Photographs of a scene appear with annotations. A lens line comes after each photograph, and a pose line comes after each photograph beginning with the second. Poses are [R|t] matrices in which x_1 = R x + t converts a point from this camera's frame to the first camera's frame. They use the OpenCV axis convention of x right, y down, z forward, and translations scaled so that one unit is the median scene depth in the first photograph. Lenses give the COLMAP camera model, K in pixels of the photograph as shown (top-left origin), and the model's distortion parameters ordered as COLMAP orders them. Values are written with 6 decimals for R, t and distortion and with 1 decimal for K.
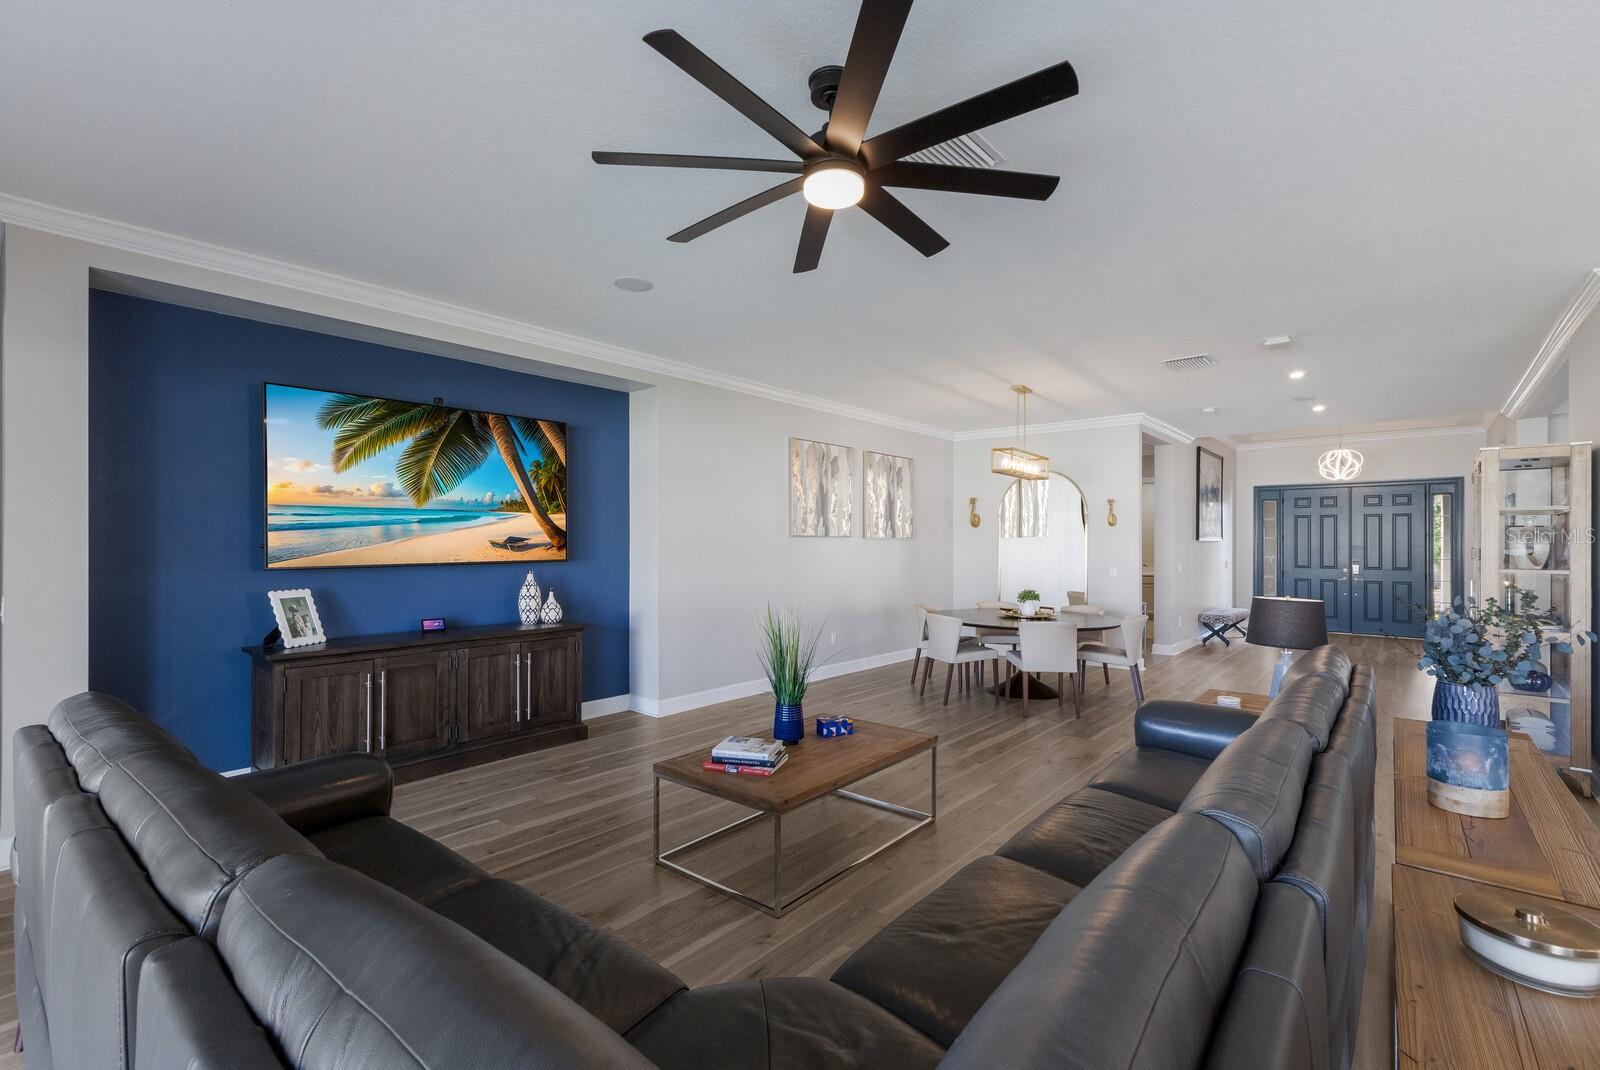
lens RADIAL K [[737.8, 0, 813.5], [0, 737.8, 543.4], [0, 0, 1]] dist [0.020235, 0.002147]
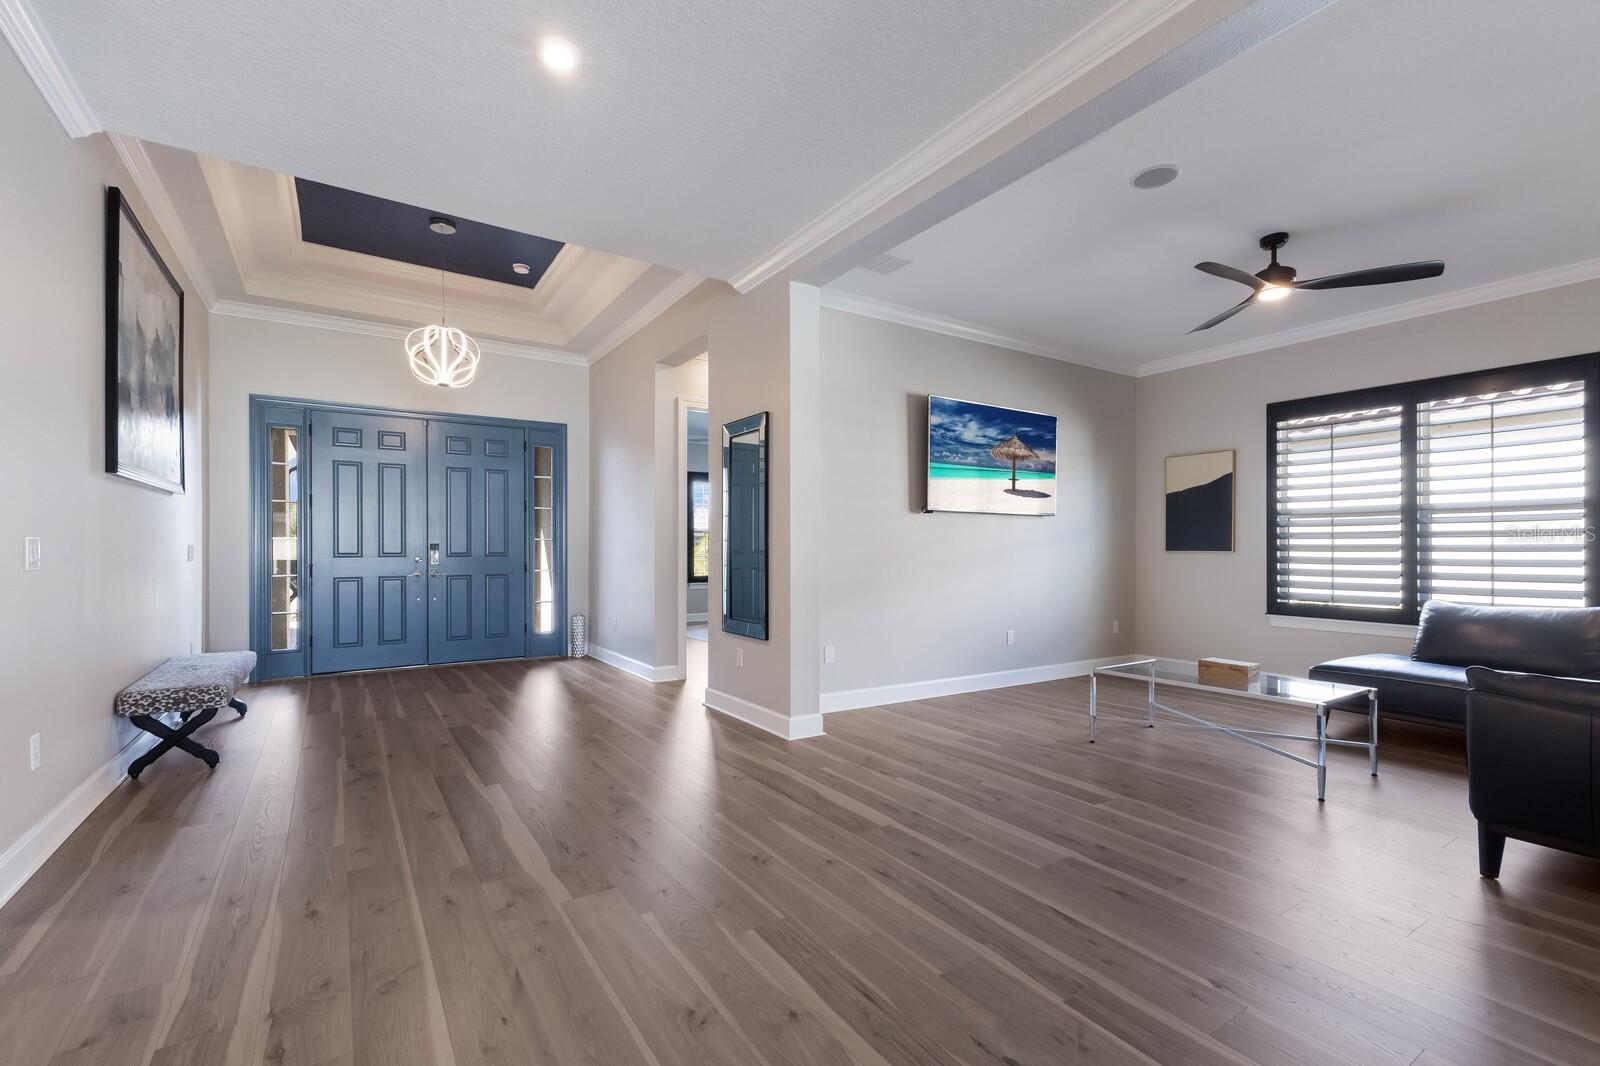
lens RADIAL K [[692.1, 0, 799.5], [0, 692.1, 547.5], [0, 0, 1]] dist [0.026297, -0.004374]
pose [[0.301753, -0.003419, 0.953380, 0.386380], [0.002363, 0.999993, 0.002838, 0.036573], [-0.953383, 0.001396, 0.301759, 0.763787]]
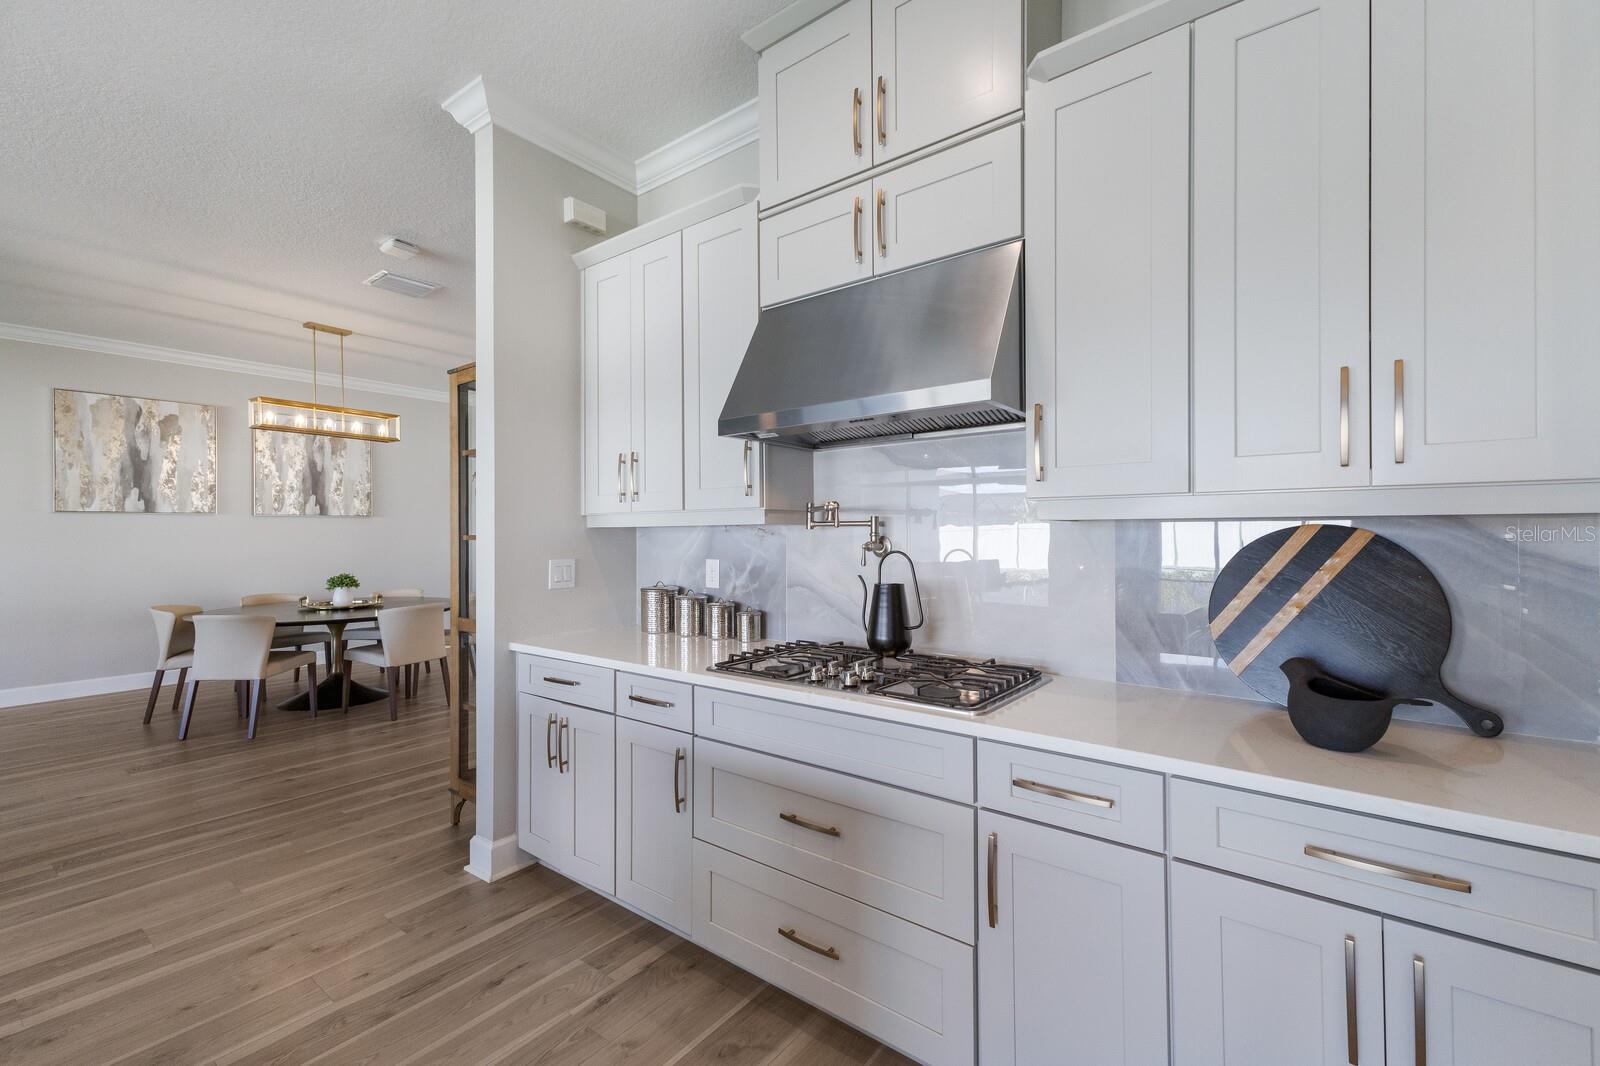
lens RADIAL K [[692.1, 0, 812.0], [0, 692.1, 526.8], [0, 0, 1]] dist [0.026297, -0.004374]
pose [[0.999839, -0.010755, 0.014365, 0.672640], [0.010921, 0.999874, -0.011536, 0.021509], [-0.014239, 0.011691, 0.999830, 0.190075]]
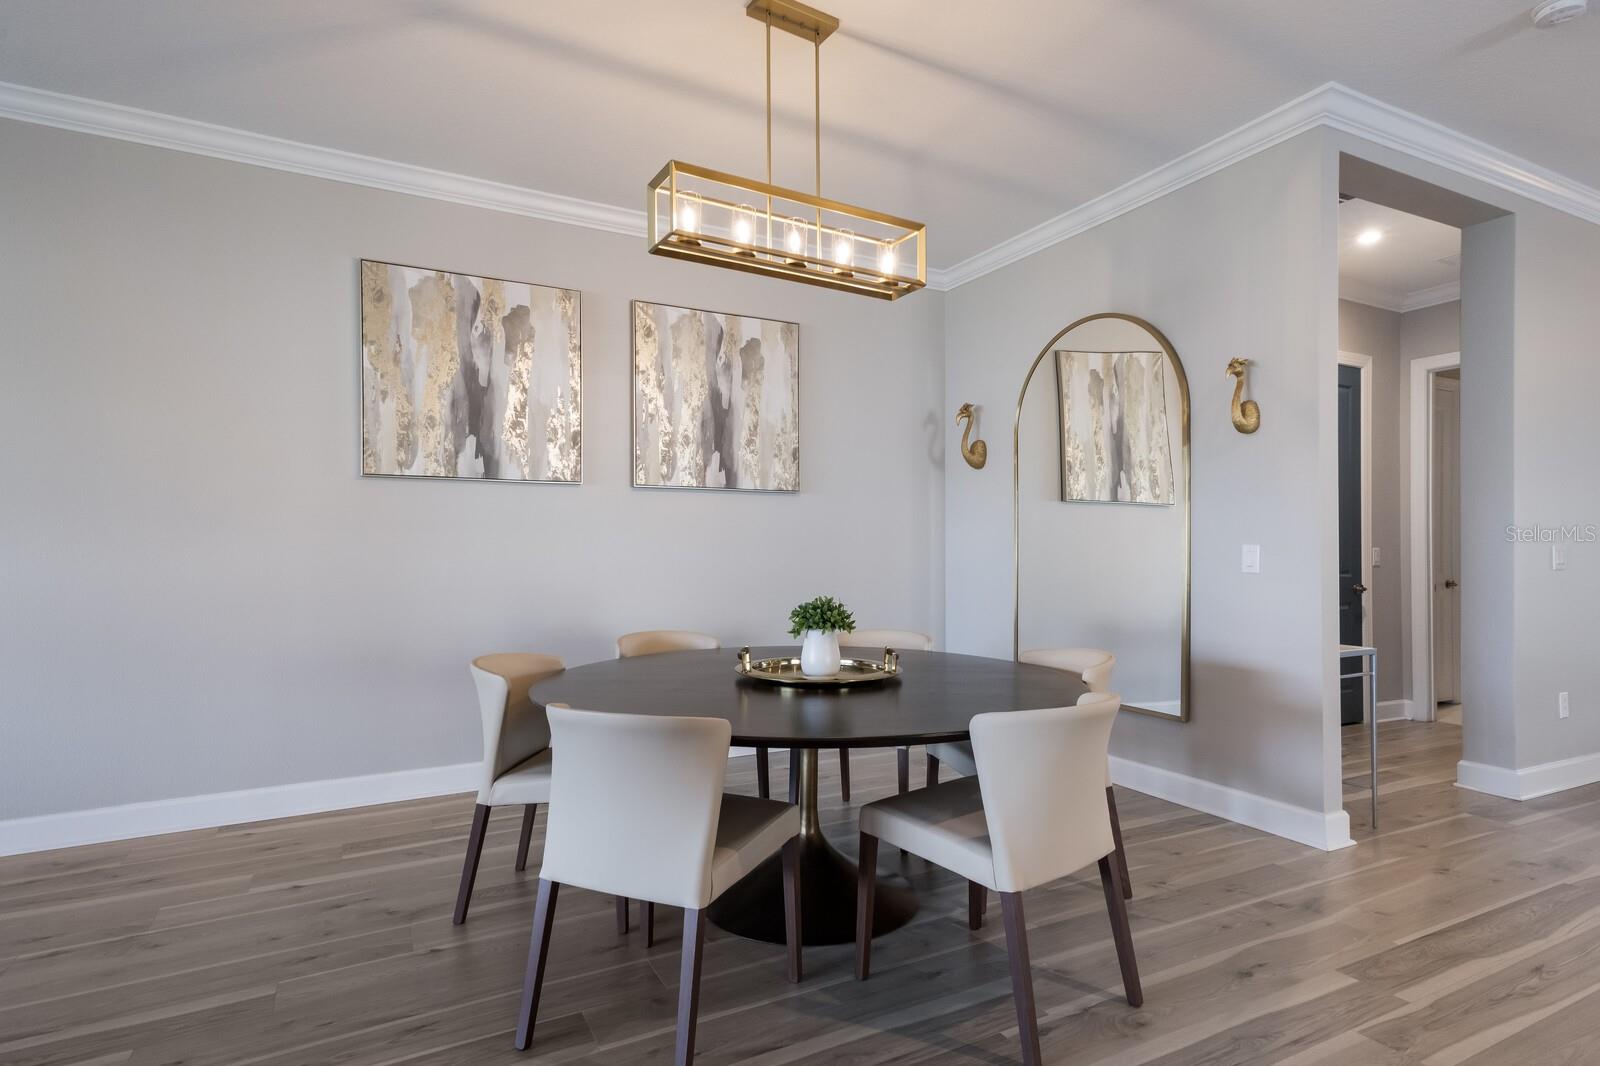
lens RADIAL K [[830.0, 0, 814.7], [0, 830.0, 543.0], [0, 0, 1]] dist [0.034175, 0.000405]
pose [[0.919649, -0.009491, -0.392626, 0.373172], [0.004726, 0.999903, -0.013099, 0.035313], [0.392713, 0.010191, 0.919605, 0.544504]]
